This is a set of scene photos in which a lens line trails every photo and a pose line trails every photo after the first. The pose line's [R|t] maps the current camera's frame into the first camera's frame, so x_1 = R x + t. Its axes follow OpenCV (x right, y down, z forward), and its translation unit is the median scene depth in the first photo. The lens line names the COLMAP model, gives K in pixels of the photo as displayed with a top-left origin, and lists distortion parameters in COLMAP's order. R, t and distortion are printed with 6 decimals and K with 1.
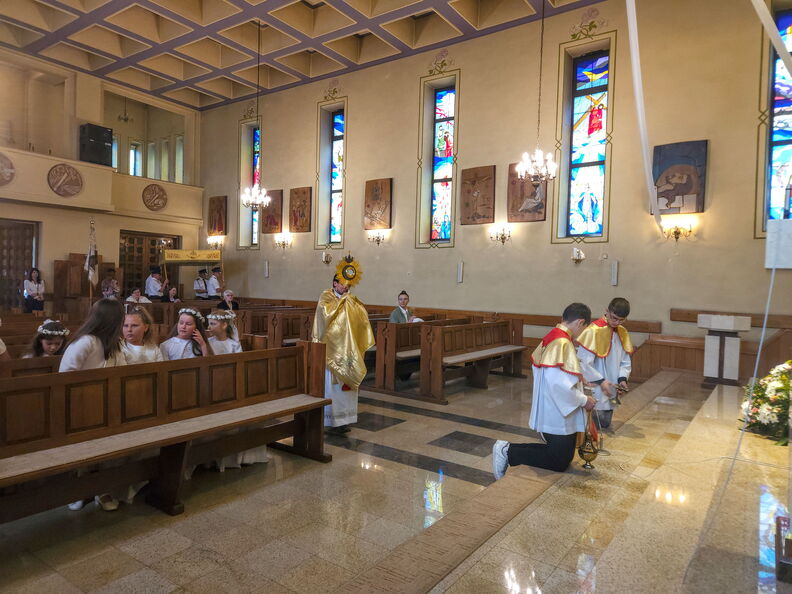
lens RADIAL K [[525.5, 0, 389.9], [0, 525.5, 298.7], [0, 0, 1]] dist [0.070954, -0.057614]
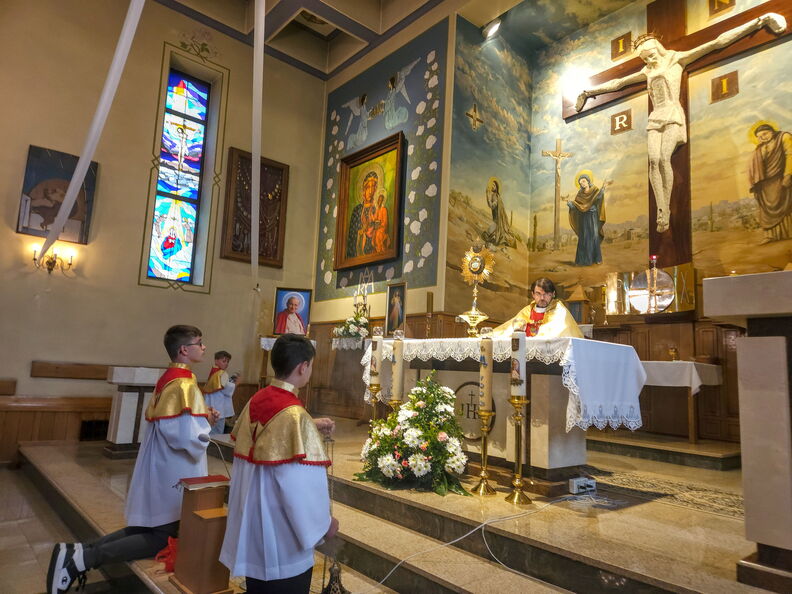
lens RADIAL K [[525.5, 0, 406.0], [0, 525.5, 301.4], [0, 0, 1]] dist [0.070954, -0.057614]
pose [[0.215301, 0.112451, 0.970052, -0.102294], [-0.016928, 0.993628, -0.111427, 0.010497], [-0.976401, 0.007569, 0.215832, 0.320238]]
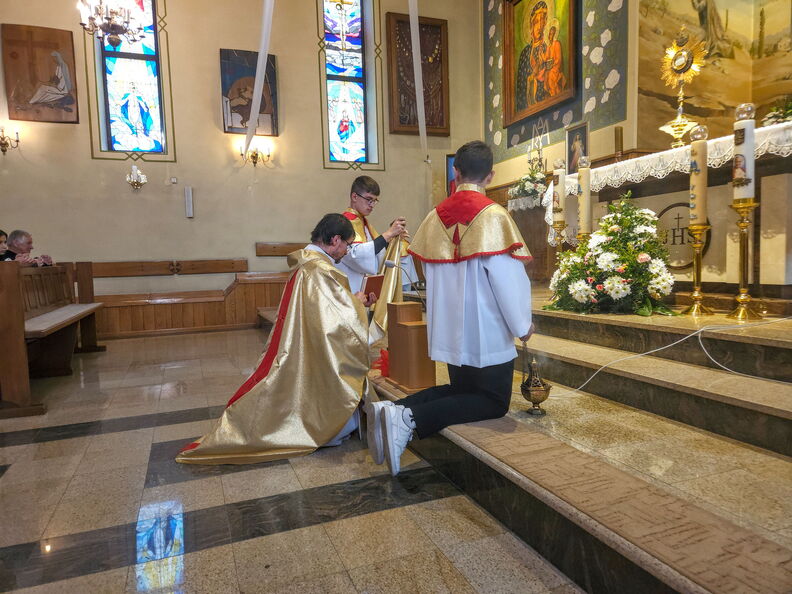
lens RADIAL K [[525.5, 0, 386.2], [0, 525.5, 297.0], [0, 0, 1]] dist [0.070954, -0.057614]
pose [[0.546650, -0.103543, 0.830935, -0.099681], [0.065806, 0.994568, 0.080641, 0.051486], [-0.834771, 0.010598, 0.550495, 0.326488]]
